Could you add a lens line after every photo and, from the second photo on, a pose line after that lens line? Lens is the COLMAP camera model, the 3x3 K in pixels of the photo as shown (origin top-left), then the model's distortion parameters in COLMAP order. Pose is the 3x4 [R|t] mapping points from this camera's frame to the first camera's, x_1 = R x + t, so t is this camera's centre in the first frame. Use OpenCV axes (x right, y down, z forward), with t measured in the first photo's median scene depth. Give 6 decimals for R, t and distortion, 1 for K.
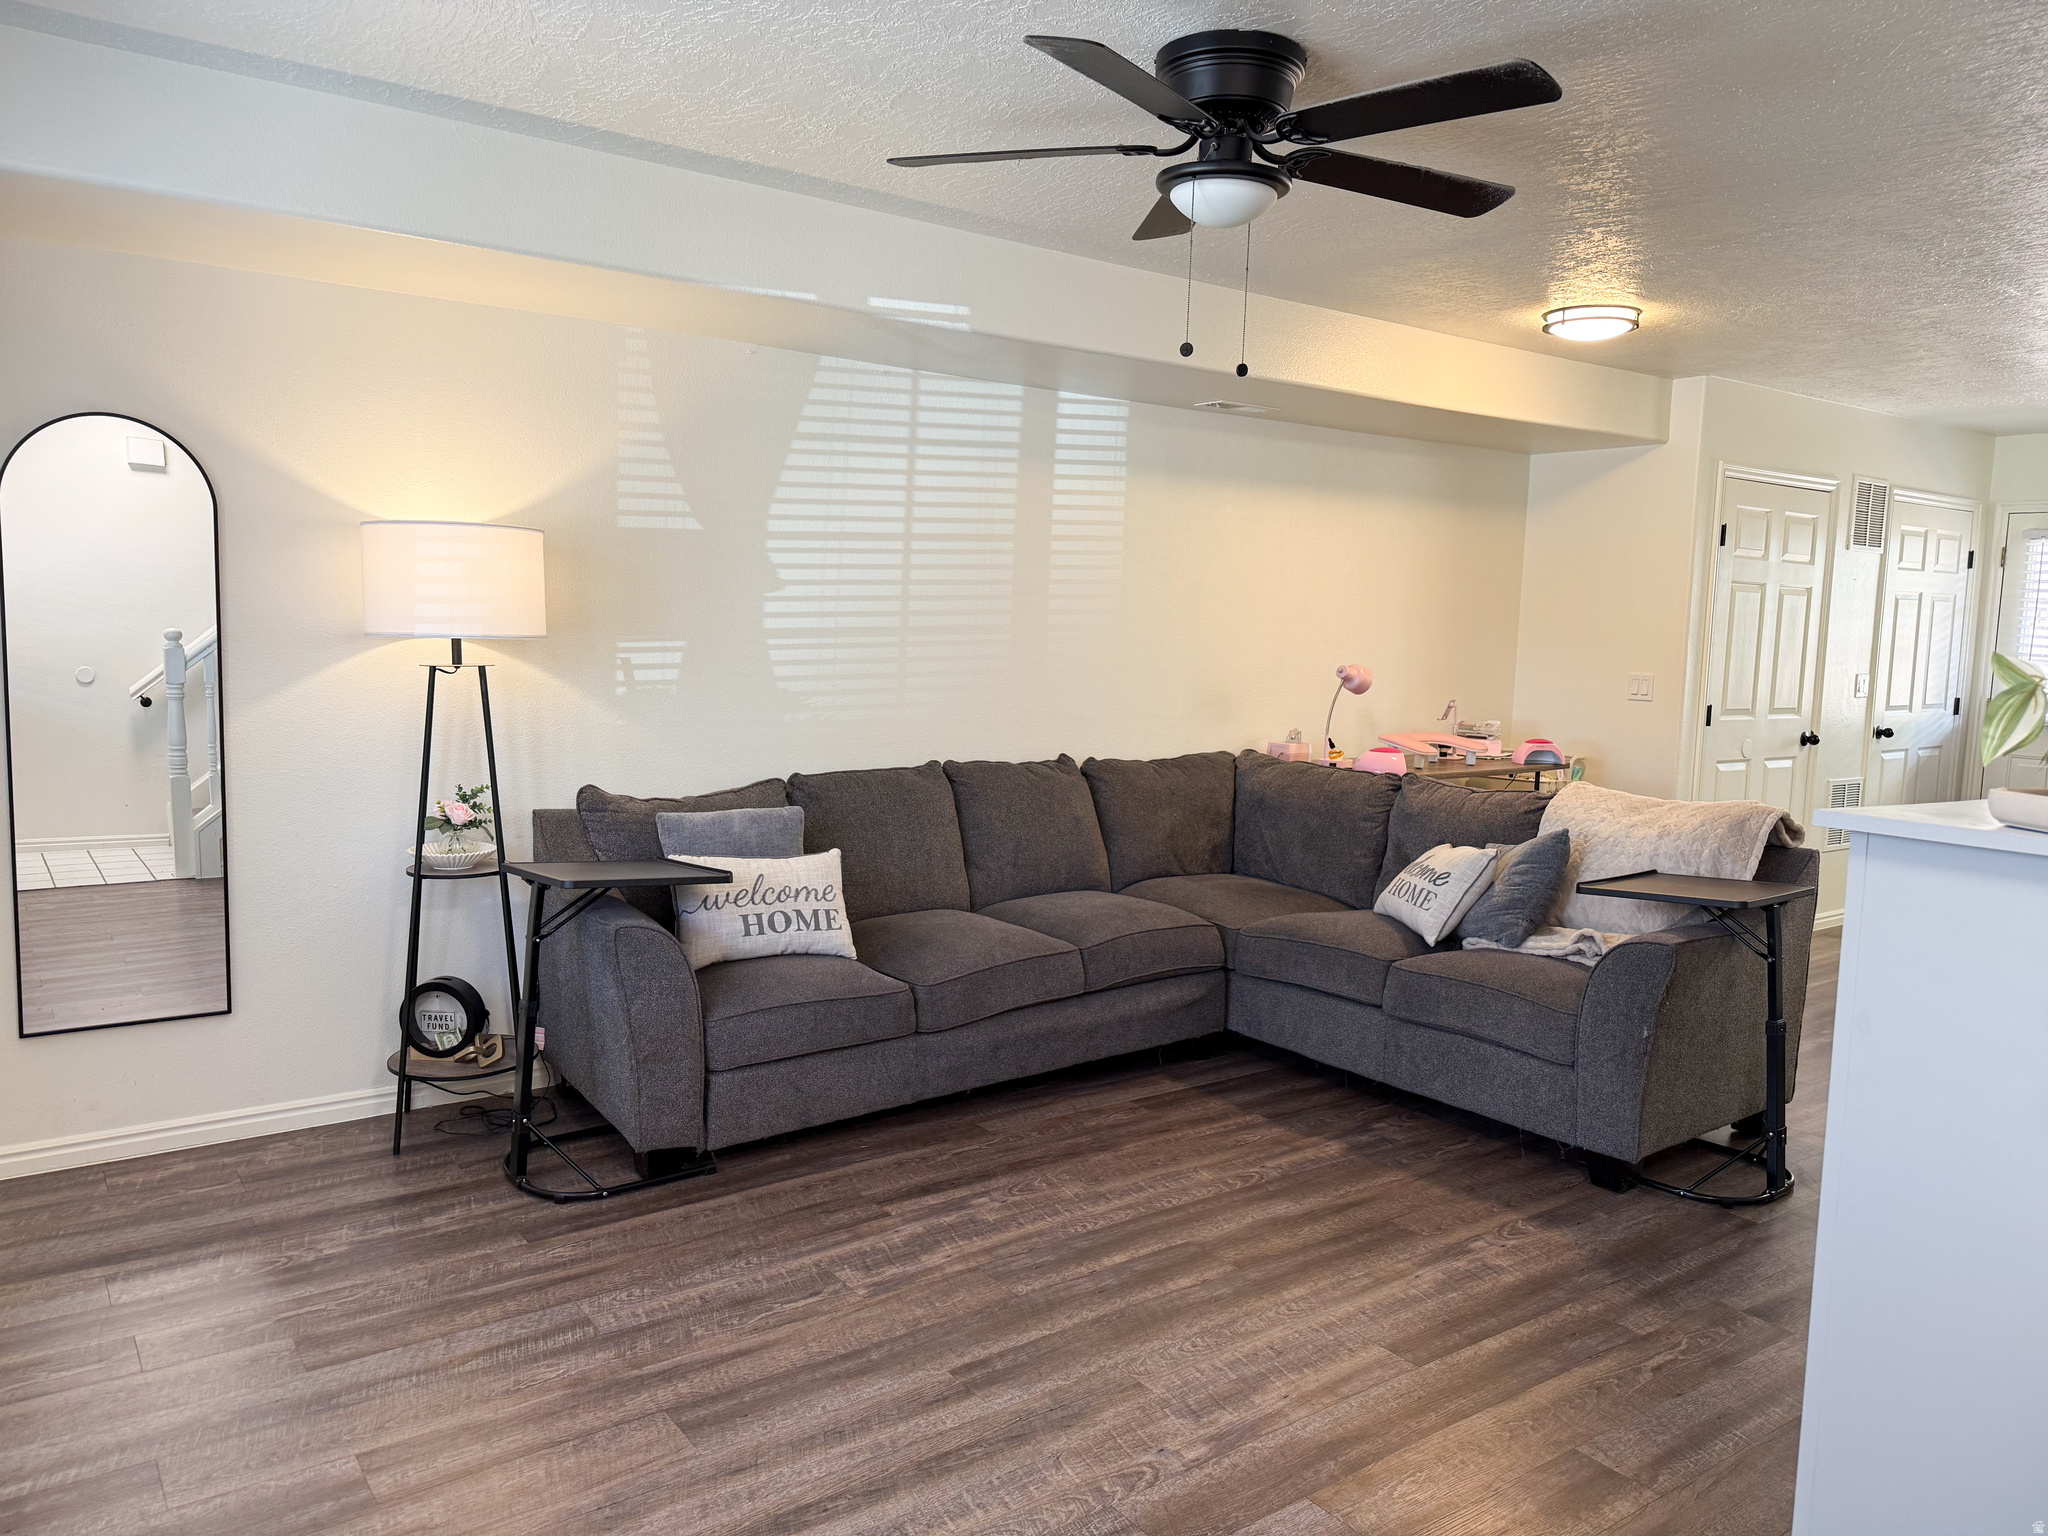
lens RADIAL K [[1443.1, 0, 1037.3], [0, 1443.1, 747.1], [0, 0, 1]] dist [0.059790, -0.070078]
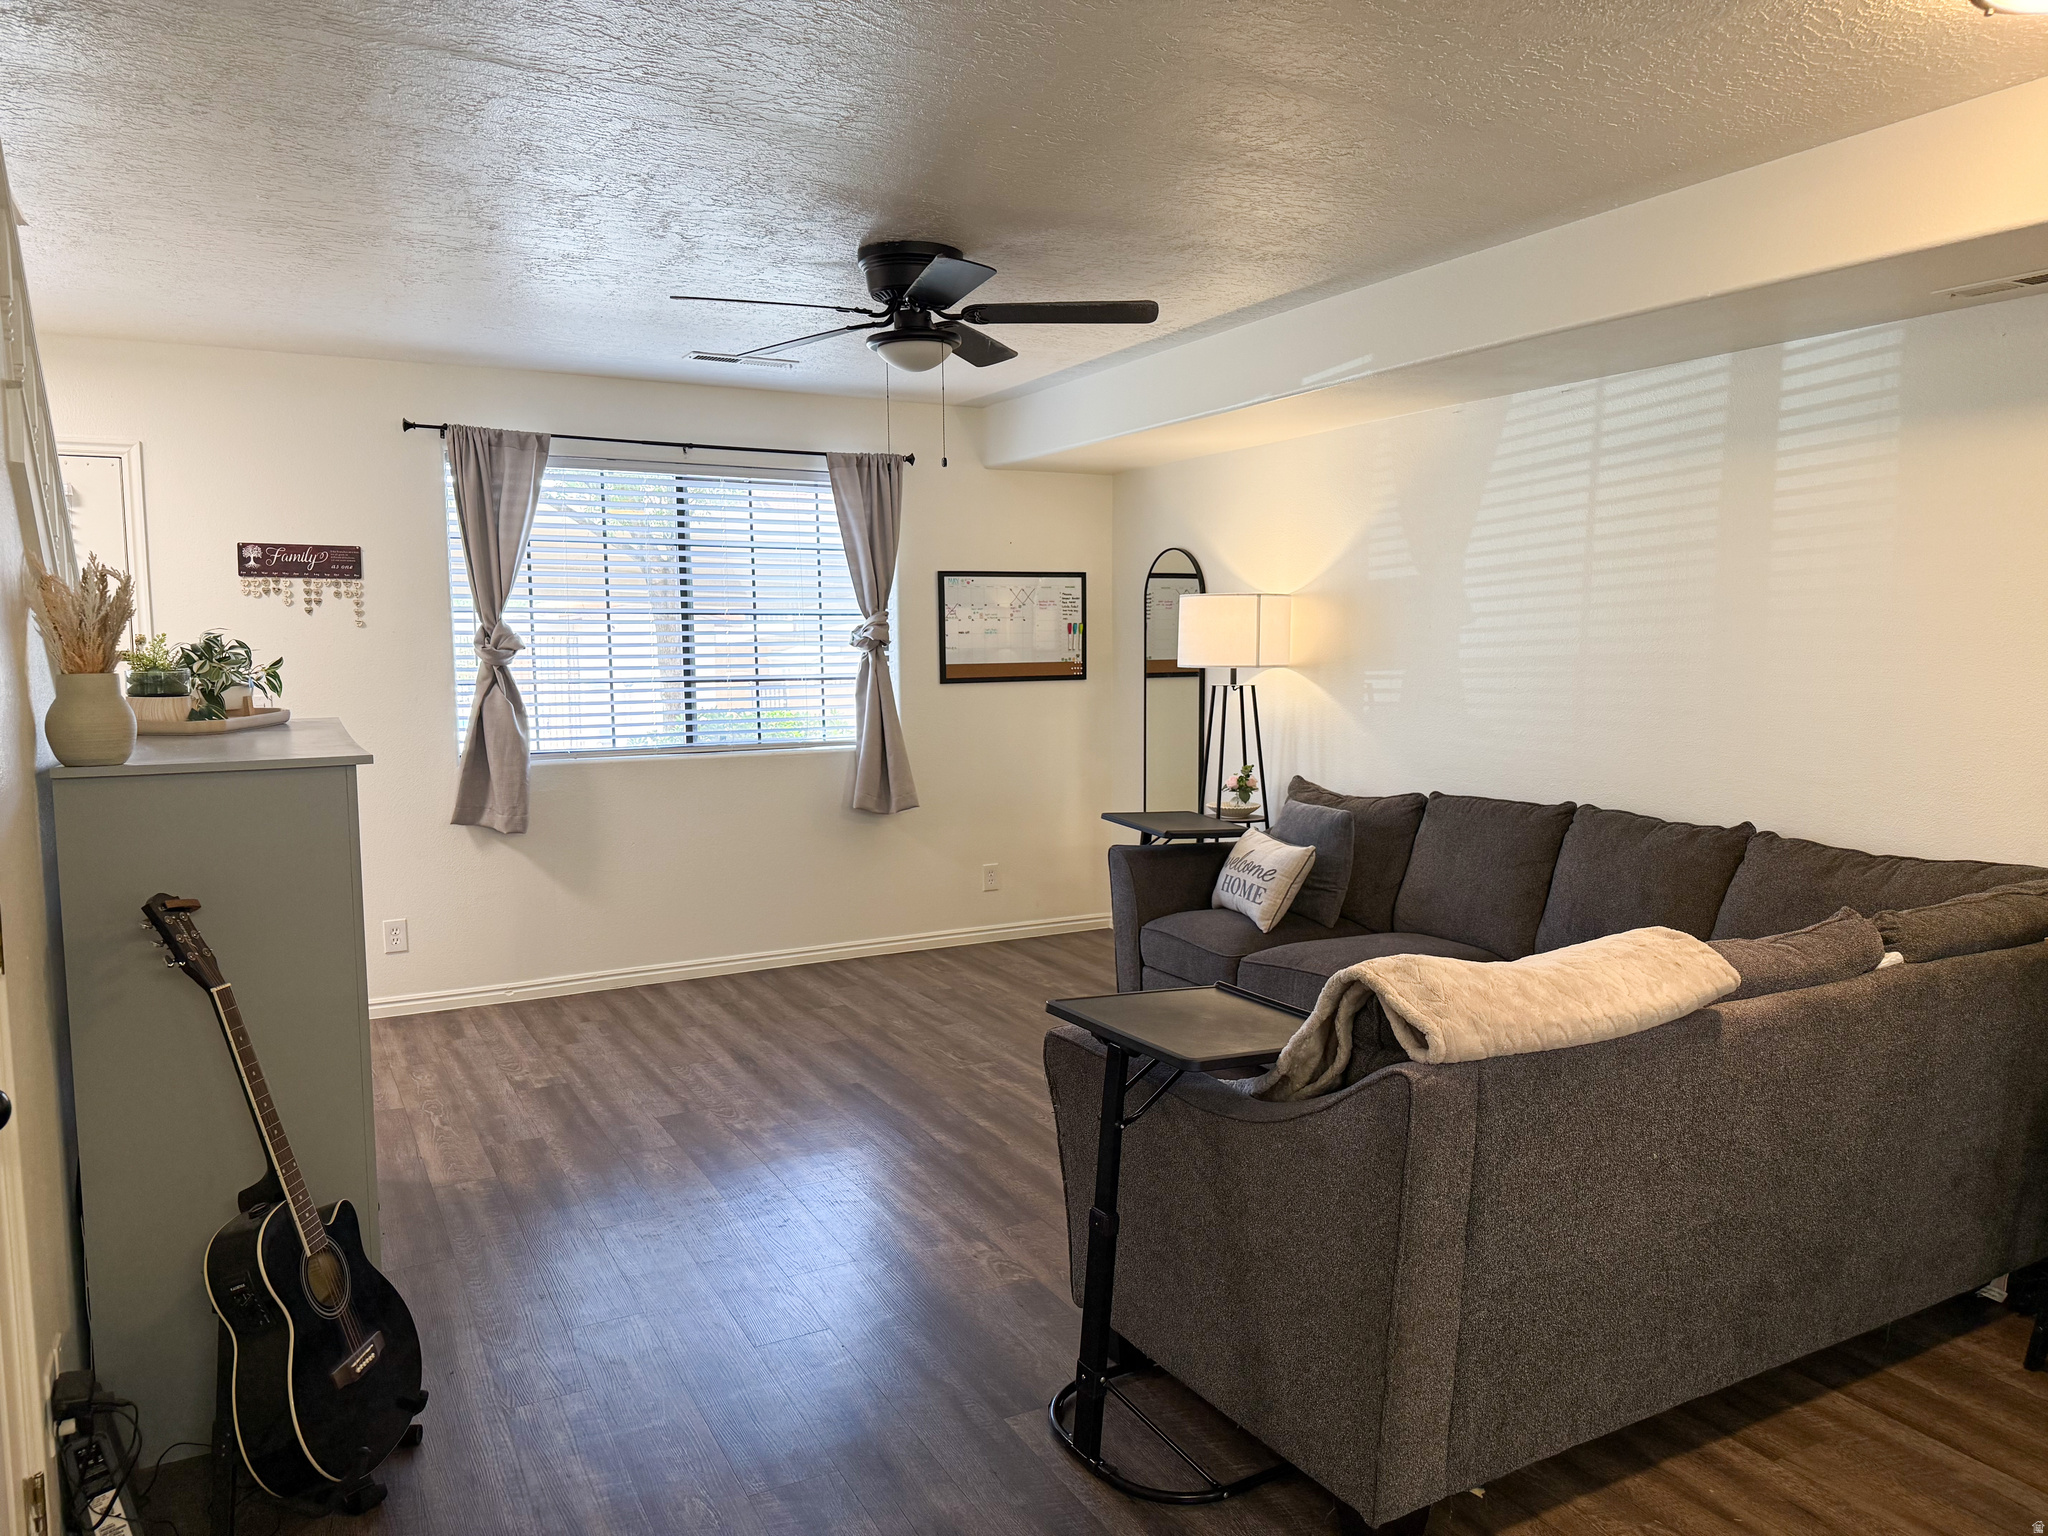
lens RADIAL K [[1443.1, 0, 1039.2], [0, 1443.1, 767.1], [0, 0, 1]] dist [0.059790, -0.070078]
pose [[-0.138358, 0.064175, -0.988301, 1.006736], [-0.087719, 0.993182, 0.076773, -0.060586], [0.986490, 0.097315, -0.131785, 0.891371]]
